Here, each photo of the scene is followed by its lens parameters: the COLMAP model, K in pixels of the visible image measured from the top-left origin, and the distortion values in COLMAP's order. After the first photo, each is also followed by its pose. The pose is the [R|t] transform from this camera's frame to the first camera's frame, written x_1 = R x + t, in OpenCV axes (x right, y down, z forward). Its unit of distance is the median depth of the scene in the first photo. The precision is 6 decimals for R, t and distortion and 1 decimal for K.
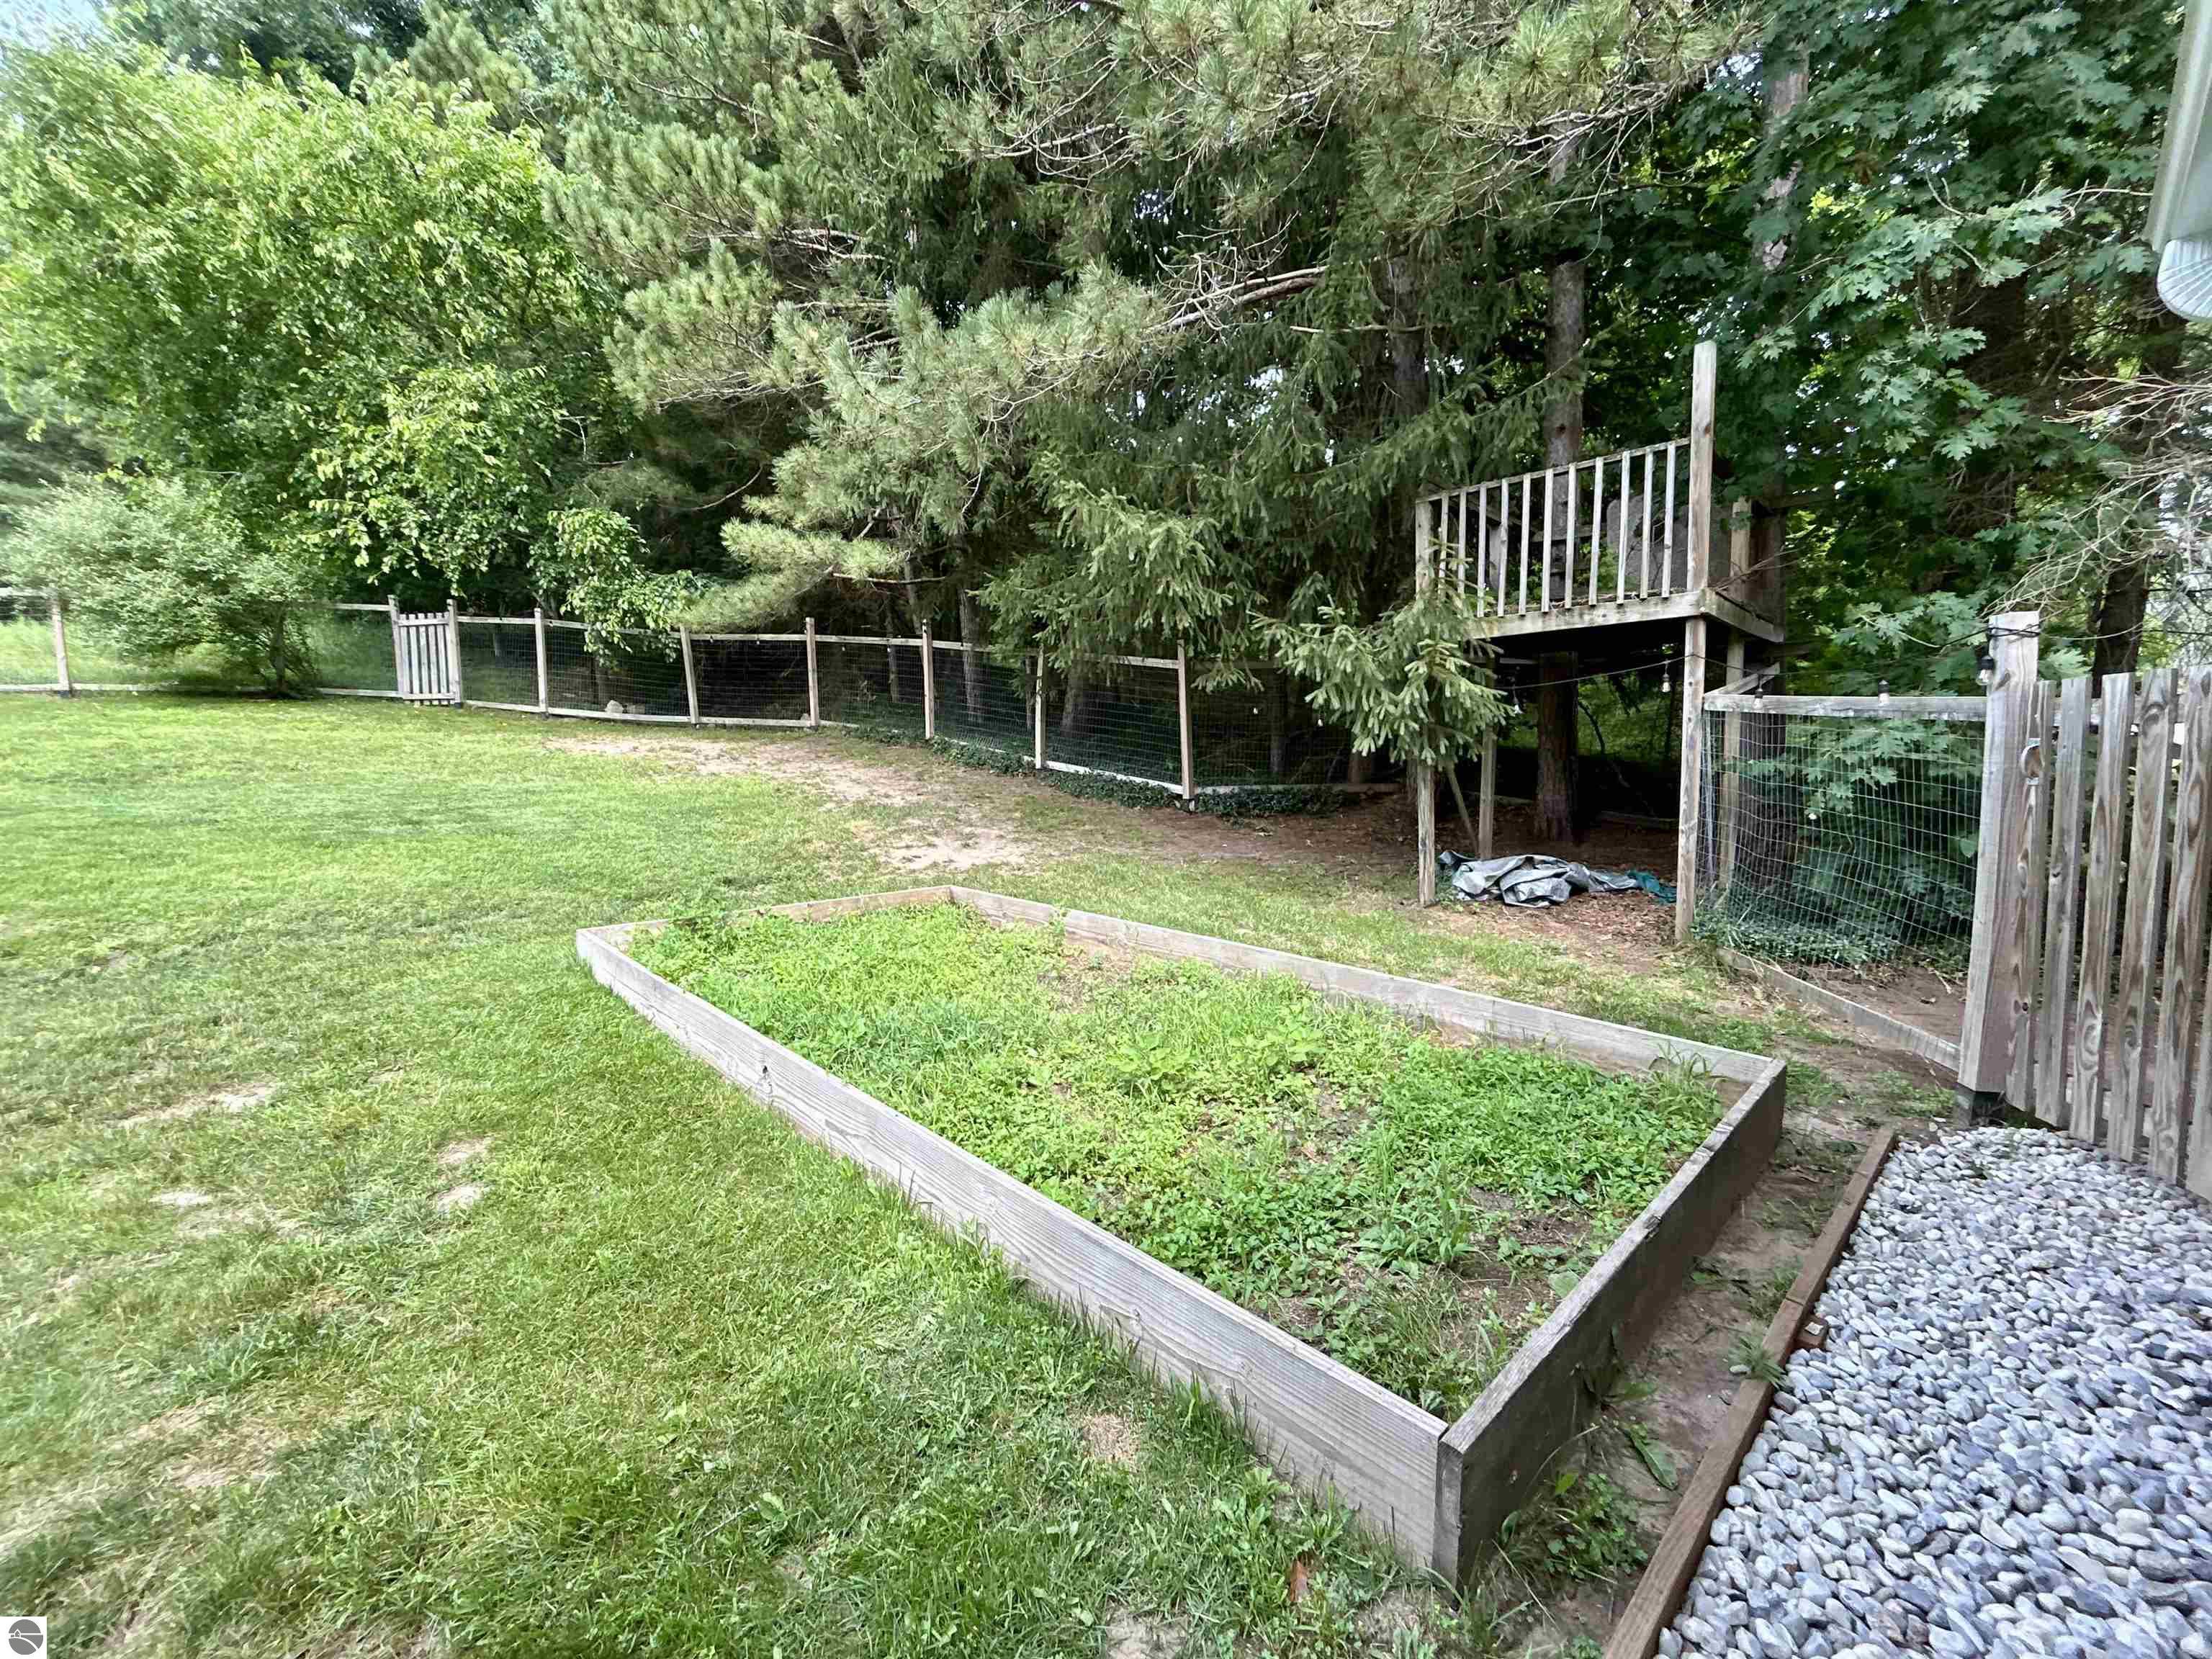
lens RADIAL K [[920.1, 0, 1099.7], [0, 920.1, 811.2], [0, 0, 1]] dist [0.010569, -0.000039]
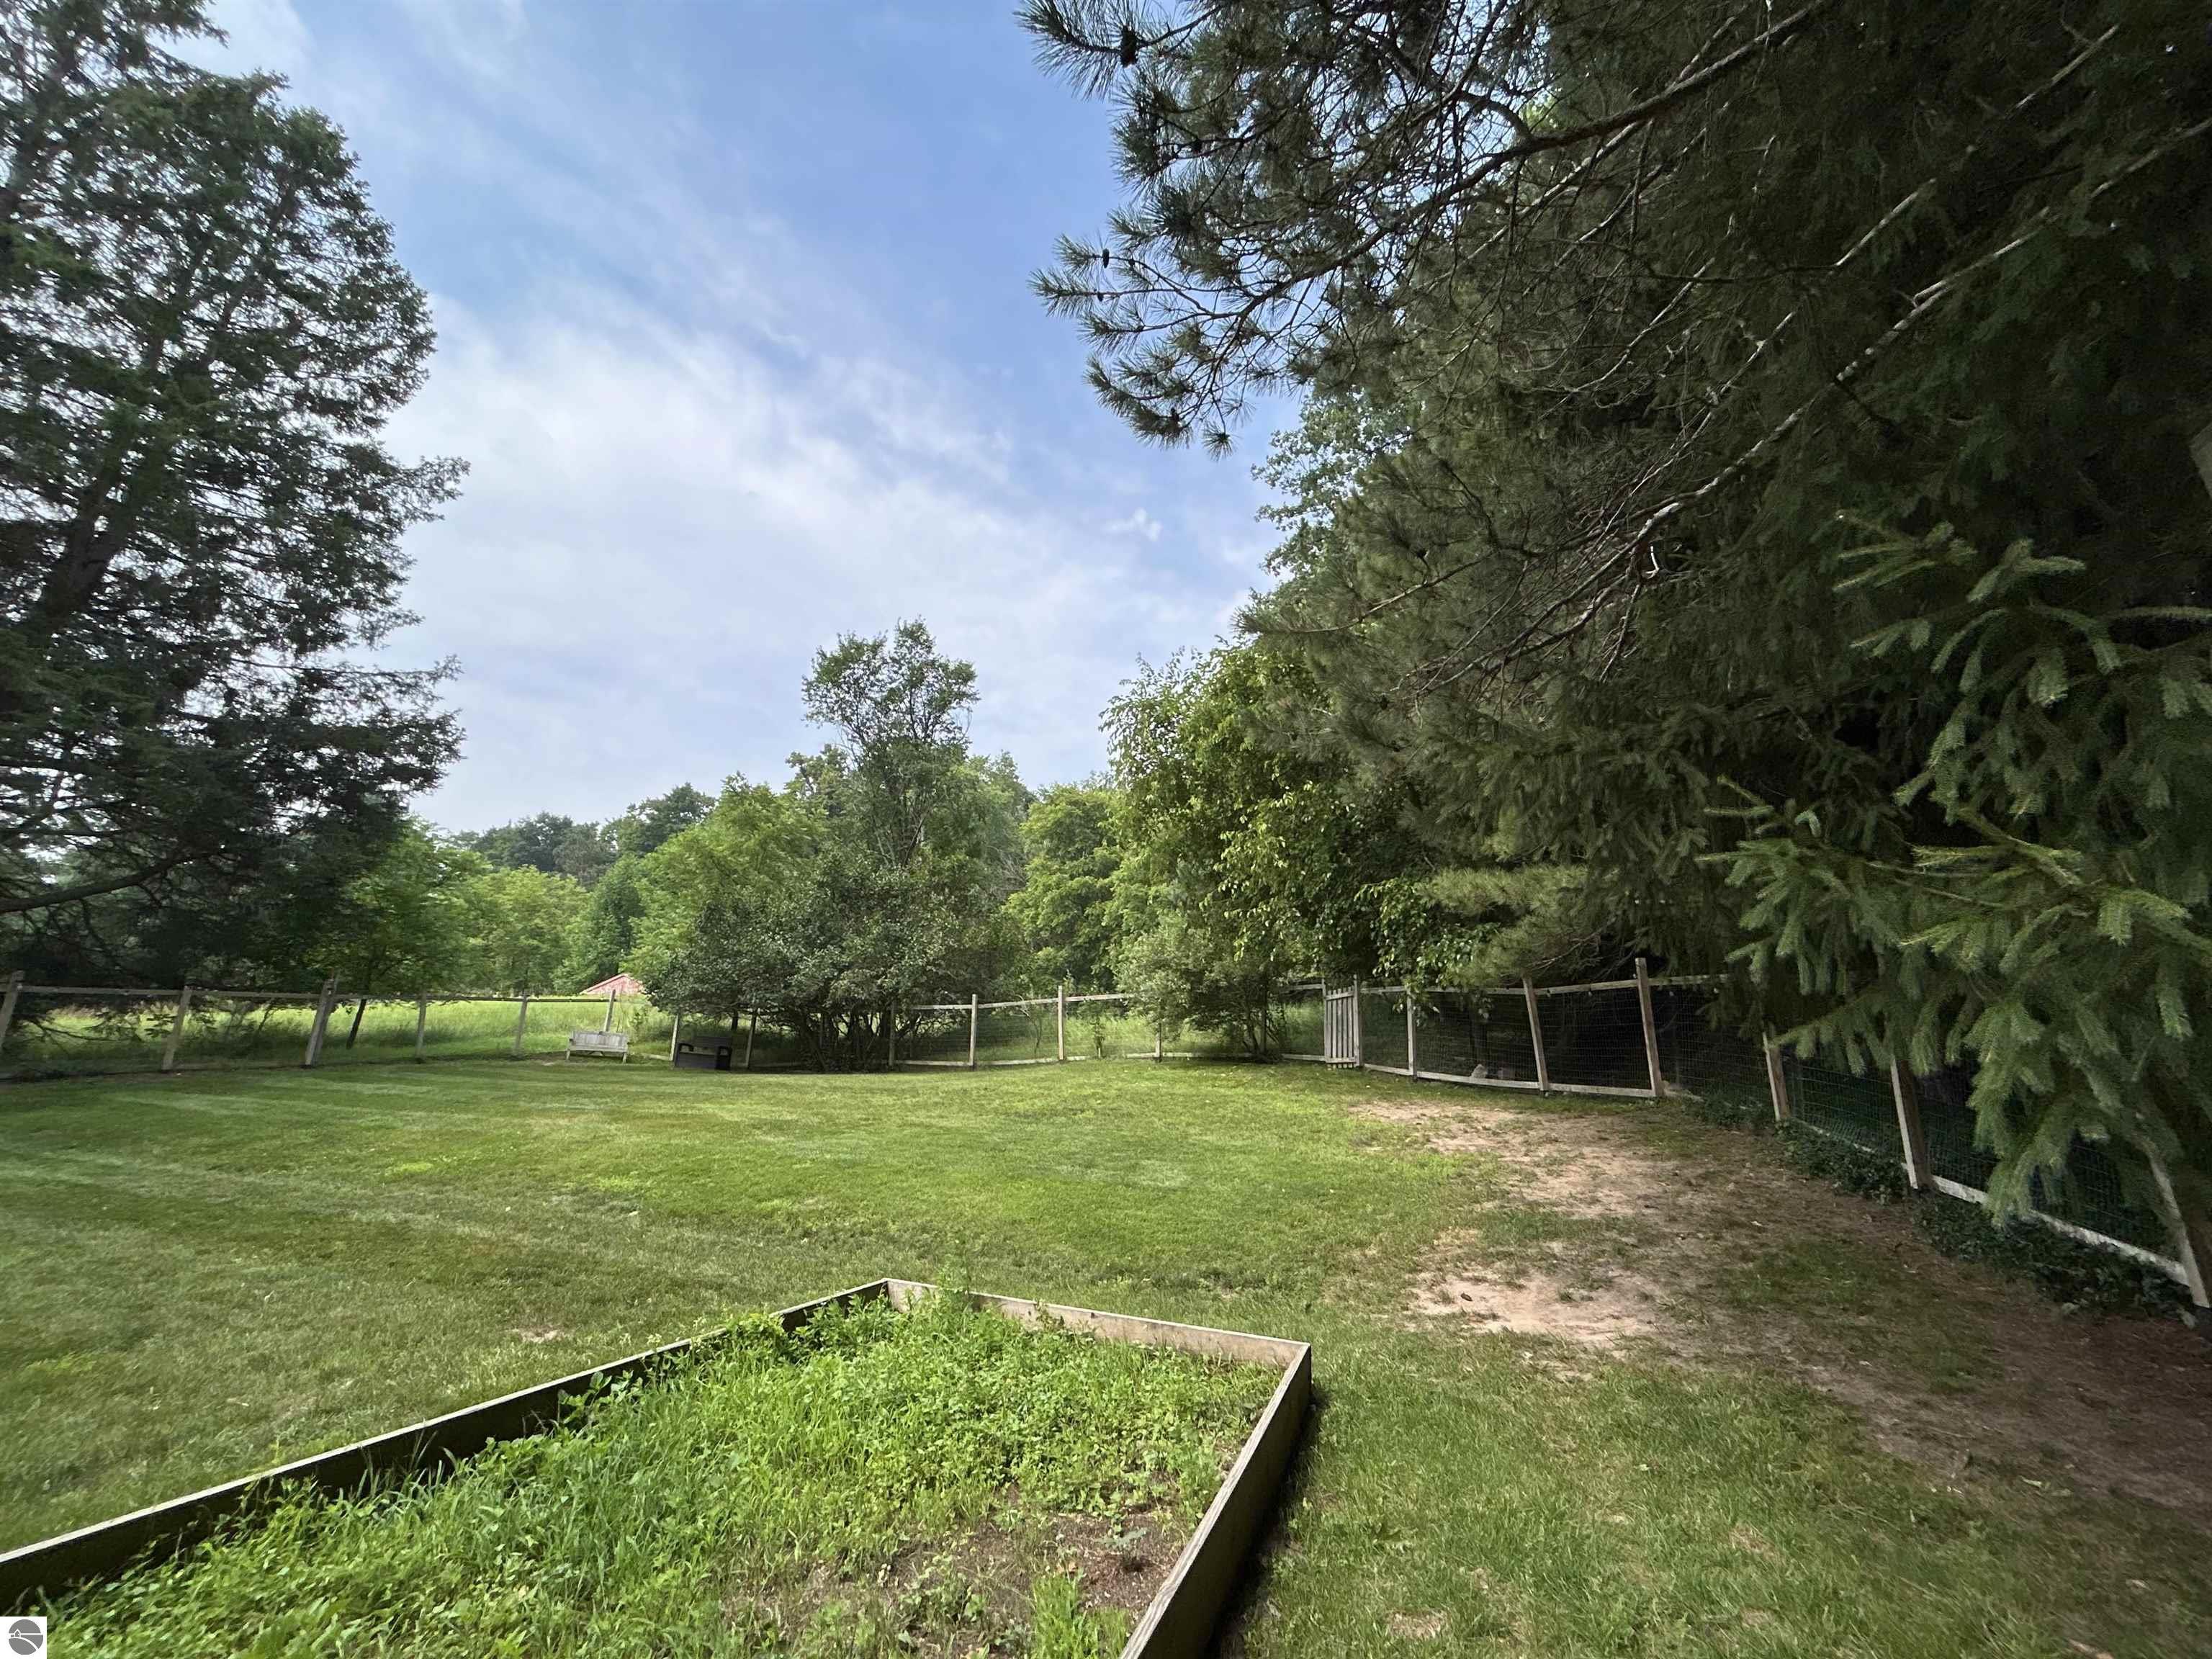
lens RADIAL K [[920.1, 0, 1101.7], [0, 920.1, 808.8], [0, 0, 1]] dist [0.010569, -0.000039]
pose [[0.456561, -0.237177, -0.857496, 0.218021], [-0.108409, 0.941800, -0.318215, -0.026096], [0.883062, 0.238245, 0.404277, 0.237936]]
